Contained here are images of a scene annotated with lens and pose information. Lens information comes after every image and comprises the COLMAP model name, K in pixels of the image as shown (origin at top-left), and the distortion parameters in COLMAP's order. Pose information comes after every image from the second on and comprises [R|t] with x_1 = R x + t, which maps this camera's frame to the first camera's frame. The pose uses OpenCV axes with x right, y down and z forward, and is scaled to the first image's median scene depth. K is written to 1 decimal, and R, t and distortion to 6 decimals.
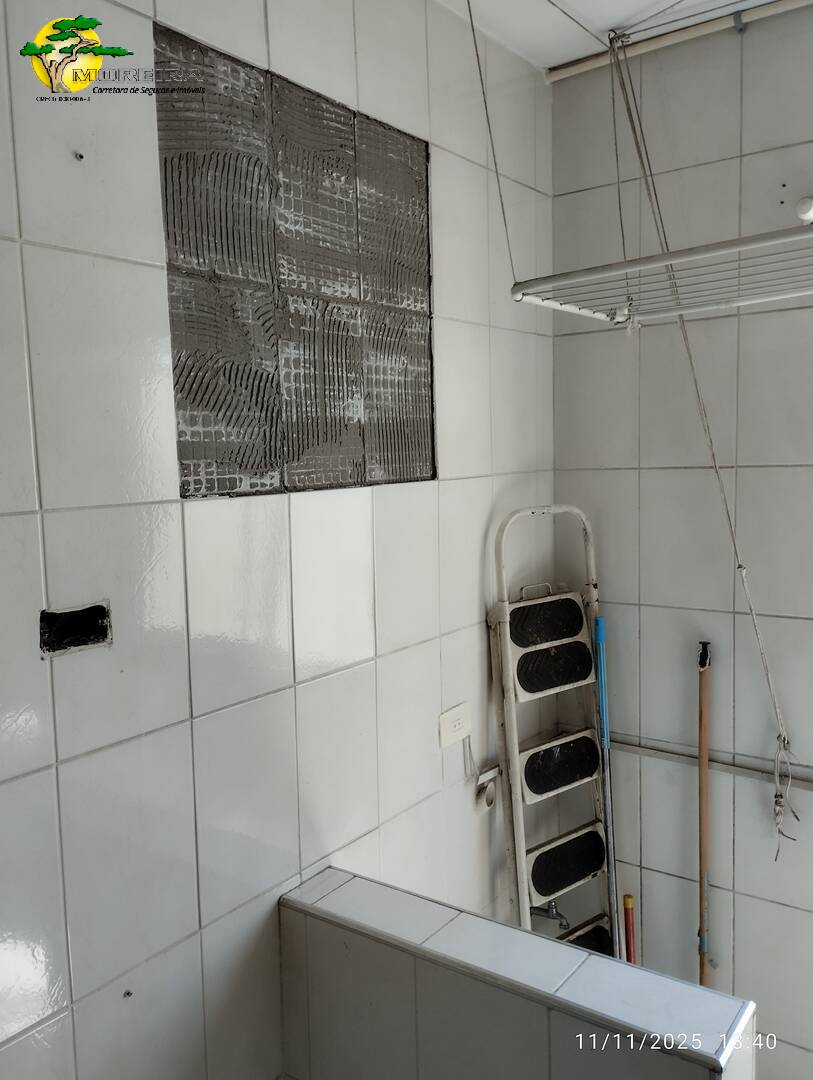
lens RADIAL K [[889.2, 0, 408.3], [0, 889.2, 542.2], [0, 0, 1]] dist [0.098824, -0.134999]
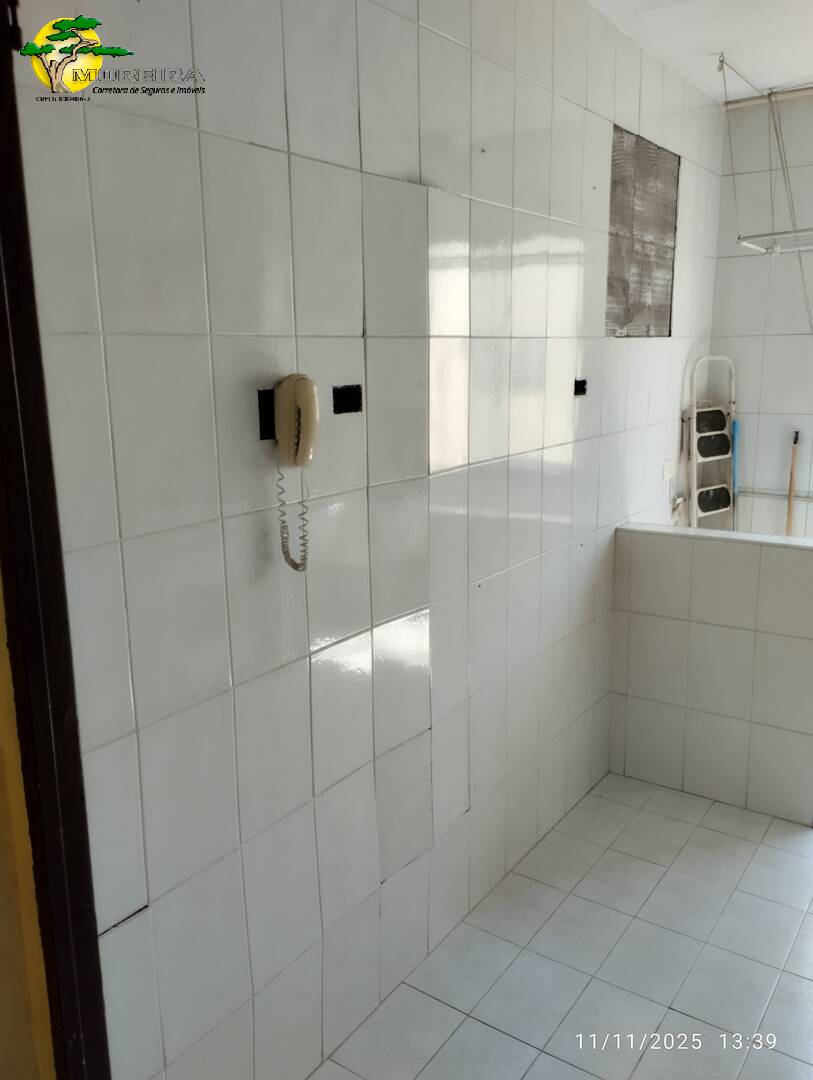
lens RADIAL K [[889.2, 0, 408.3], [0, 889.2, 542.2], [0, 0, 1]] dist [0.098824, -0.134999]
pose [[0.999390, 0.006038, 0.034404, -0.609104], [-0.009605, 0.994480, 0.104484, 0.175091], [-0.033584, -0.104751, 0.993931, -0.963418]]
